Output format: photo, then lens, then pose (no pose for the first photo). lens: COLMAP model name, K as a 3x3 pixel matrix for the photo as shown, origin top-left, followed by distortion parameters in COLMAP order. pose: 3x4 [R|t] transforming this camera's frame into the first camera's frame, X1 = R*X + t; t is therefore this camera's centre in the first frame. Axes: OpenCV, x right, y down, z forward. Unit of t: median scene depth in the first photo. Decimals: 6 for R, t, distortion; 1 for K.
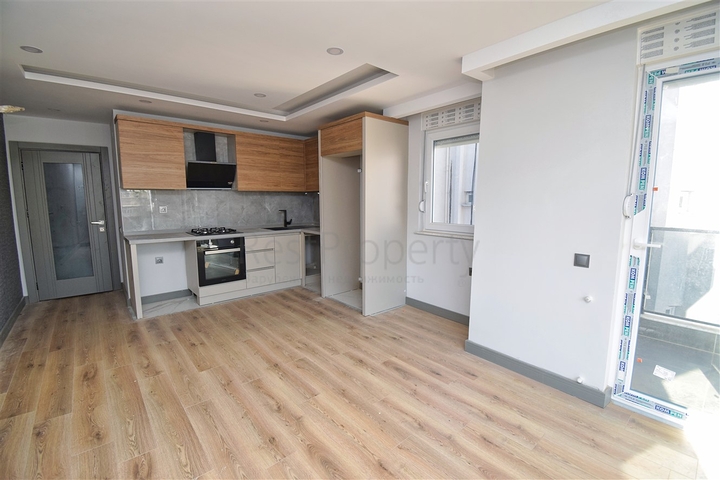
lens RADIAL K [[319.0, 0, 361.3], [0, 319.0, 238.9], [0, 0, 1]] dist [0.019301, -0.020349]
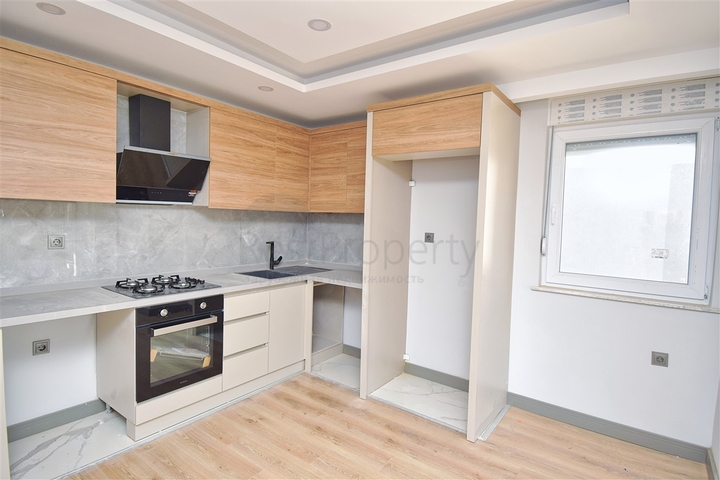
lens RADIAL K [[379.9, 0, 360.0], [0, 379.9, 240.0], [0, 0, 1]] dist [-0.007824, -0.002219]
pose [[0.974007, 0.019055, 0.225713, -0.301347], [-0.003628, 0.997640, -0.068566, -0.056892], [-0.226487, 0.065965, 0.971778, 0.340158]]
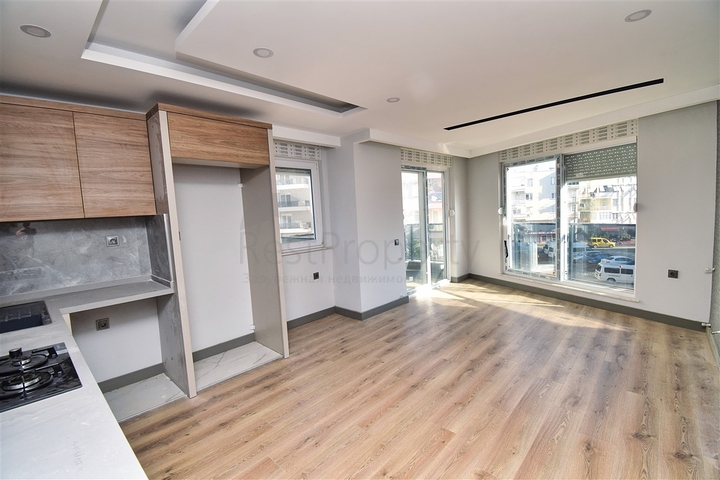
lens RADIAL K [[319.0, 0, 361.3], [0, 319.0, 238.9], [0, 0, 1]] dist [0.019301, -0.020349]
pose [[-0.108444, -0.075989, 0.991194, -0.753504], [0.177943, 0.979487, 0.094560, -0.105160], [-0.978047, 0.186631, -0.092697, 0.743116]]
